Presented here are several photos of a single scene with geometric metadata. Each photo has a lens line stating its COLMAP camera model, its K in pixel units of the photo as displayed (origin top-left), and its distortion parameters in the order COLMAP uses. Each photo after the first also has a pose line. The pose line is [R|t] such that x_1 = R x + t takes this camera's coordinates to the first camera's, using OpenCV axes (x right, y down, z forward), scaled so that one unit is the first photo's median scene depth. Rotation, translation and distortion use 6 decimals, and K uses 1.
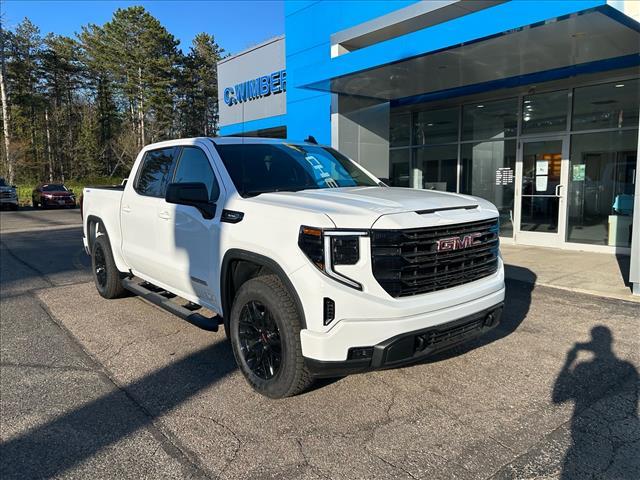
lens RADIAL K [[474.3, 0, 319.8], [0, 474.3, 239.3], [0, 0, 1]] dist [0.013516, -0.016241]
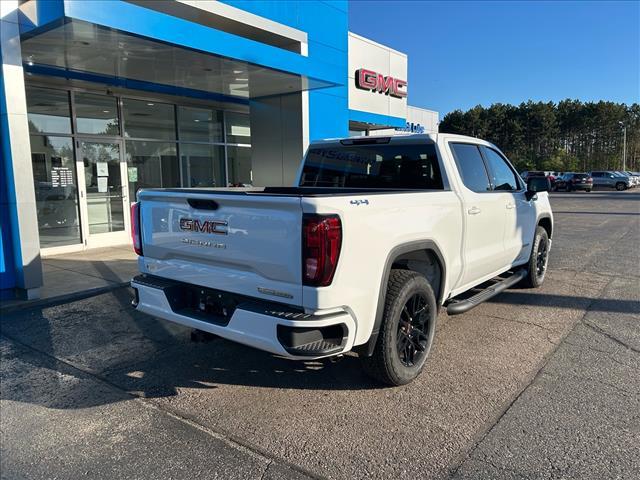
lens RADIAL K [[474.3, 0, 322.2], [0, 474.3, 243.2], [0, 0, 1]] dist [0.013516, -0.016241]
pose [[-0.214719, -0.118752, 0.969430, -0.637017], [0.136055, 0.979266, 0.150092, -0.084375], [-0.967153, 0.164123, -0.194110, 0.771952]]
